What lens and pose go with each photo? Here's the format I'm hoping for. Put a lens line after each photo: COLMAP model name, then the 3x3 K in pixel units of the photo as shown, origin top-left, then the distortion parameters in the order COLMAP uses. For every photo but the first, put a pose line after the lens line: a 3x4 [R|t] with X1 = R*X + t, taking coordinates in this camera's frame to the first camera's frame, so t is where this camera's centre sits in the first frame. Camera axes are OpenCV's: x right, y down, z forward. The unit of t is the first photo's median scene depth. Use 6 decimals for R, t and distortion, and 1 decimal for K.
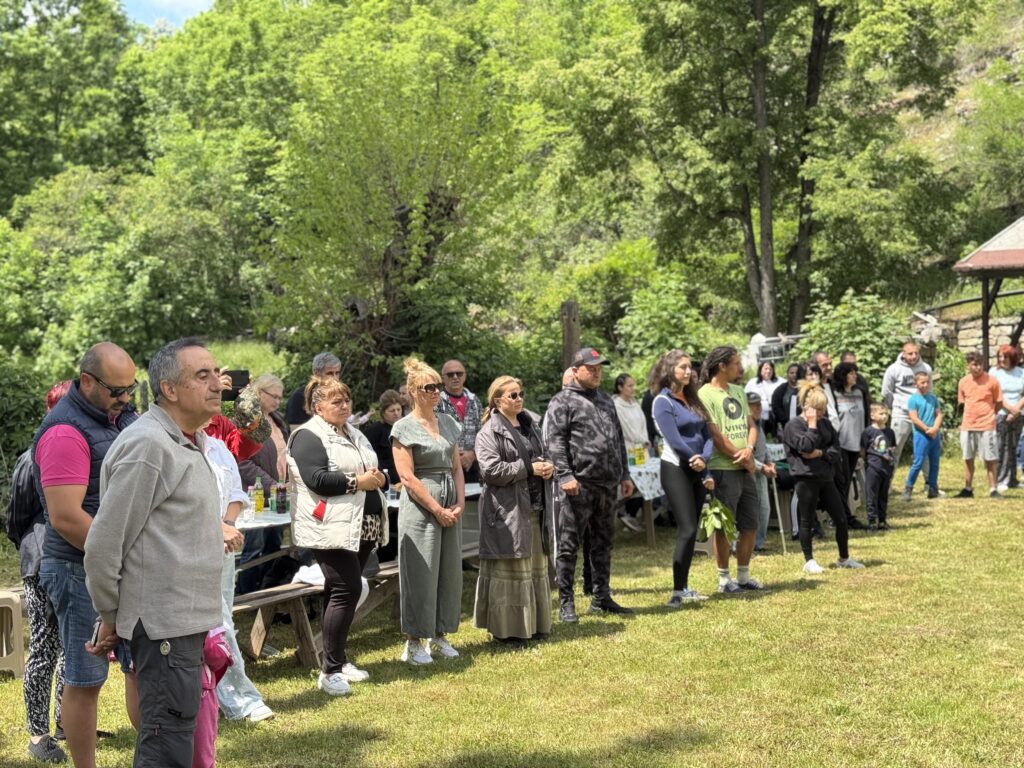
lens RADIAL K [[1441.6, 0, 513.5], [0, 1441.6, 405.1], [0, 0, 1]] dist [0.122672, 0.000000]
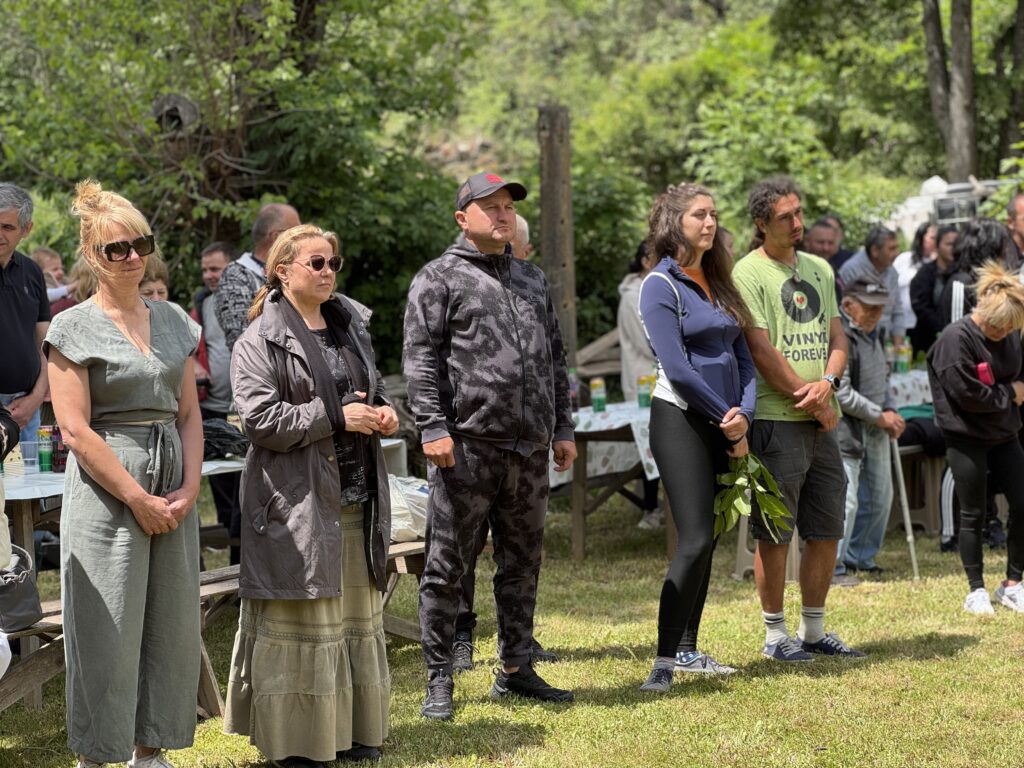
lens RADIAL K [[2281.2, 0, 512.3], [0, 2281.2, 385.1], [0, 0, 1]] dist [0.228223, 0.000000]
pose [[0.999319, 0.015230, -0.033619, 0.078917], [-0.013996, 0.999231, 0.036638, 0.003903], [0.034151, -0.036142, 0.998763, 0.187318]]
